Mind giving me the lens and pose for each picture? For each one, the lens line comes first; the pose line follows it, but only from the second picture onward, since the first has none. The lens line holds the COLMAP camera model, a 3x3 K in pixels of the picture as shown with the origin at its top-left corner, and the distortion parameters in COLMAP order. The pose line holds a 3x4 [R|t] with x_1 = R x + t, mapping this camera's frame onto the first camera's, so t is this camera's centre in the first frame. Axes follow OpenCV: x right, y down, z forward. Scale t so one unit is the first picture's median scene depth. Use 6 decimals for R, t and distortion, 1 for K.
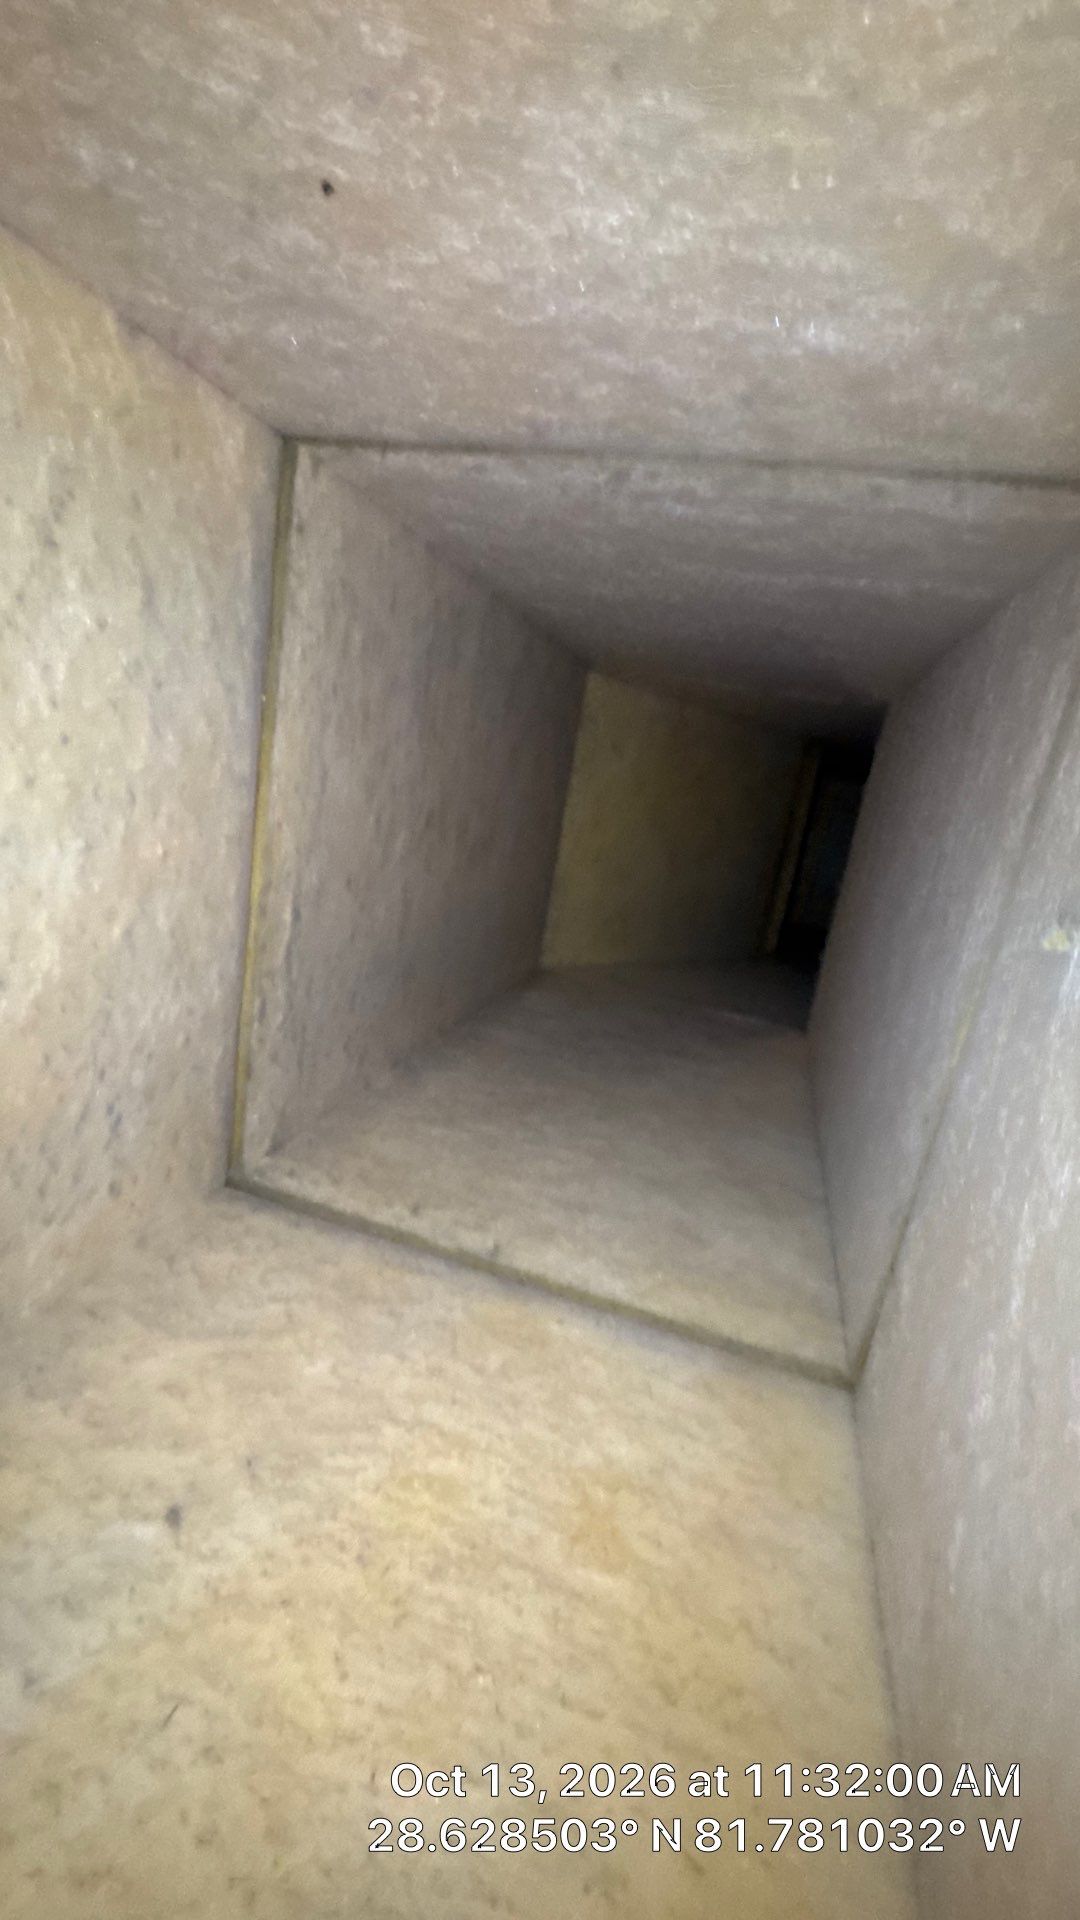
lens RADIAL K [[763.0, 0, 537.4], [0, 763.0, 957.3], [0, 0, 1]] dist [-0.012793, 0.000693]
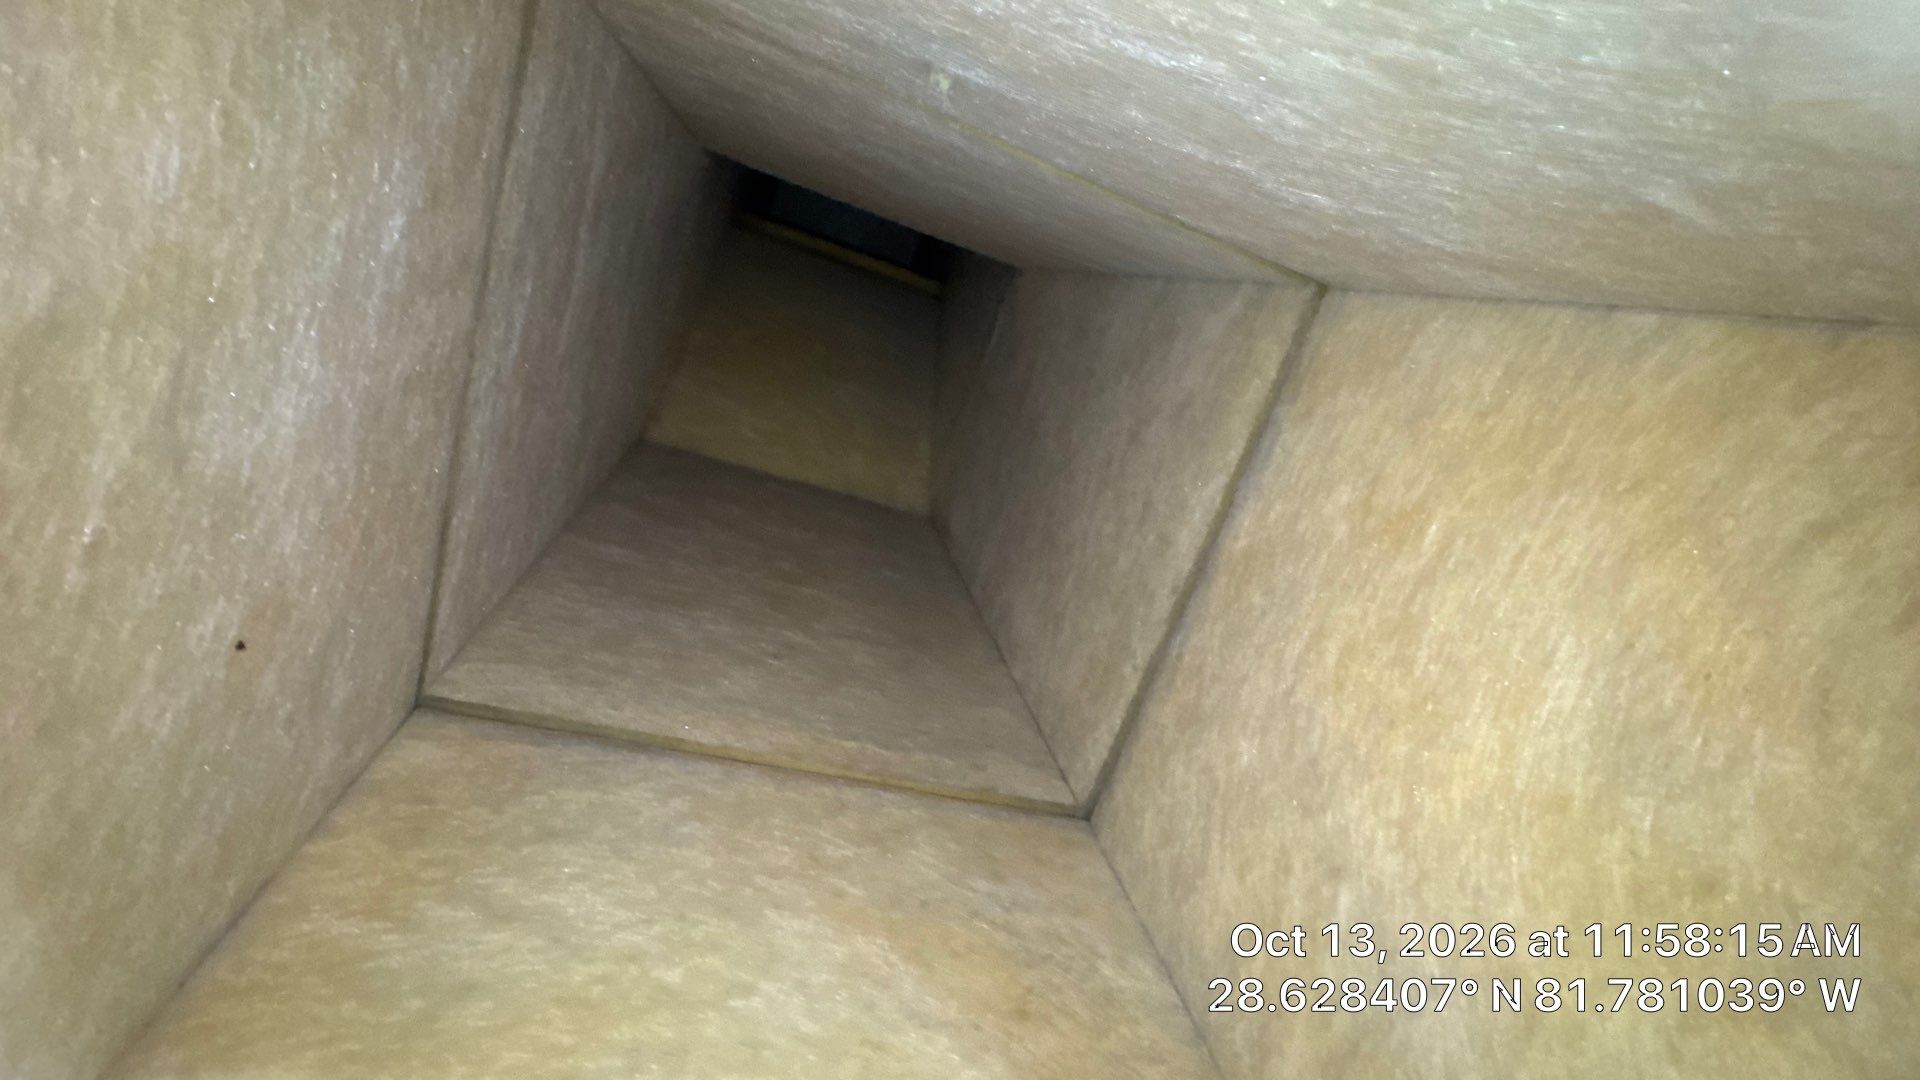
lens RADIAL K [[763.0, 0, 962.3], [0, 763.0, 539.4], [0, 0, 1]] dist [-0.012793, 0.000693]
pose [[0.105649, -0.993924, -0.030872, 0.022327], [0.992979, 0.103785, 0.056758, 0.010310], [-0.053209, -0.036652, 0.997911, -0.121627]]
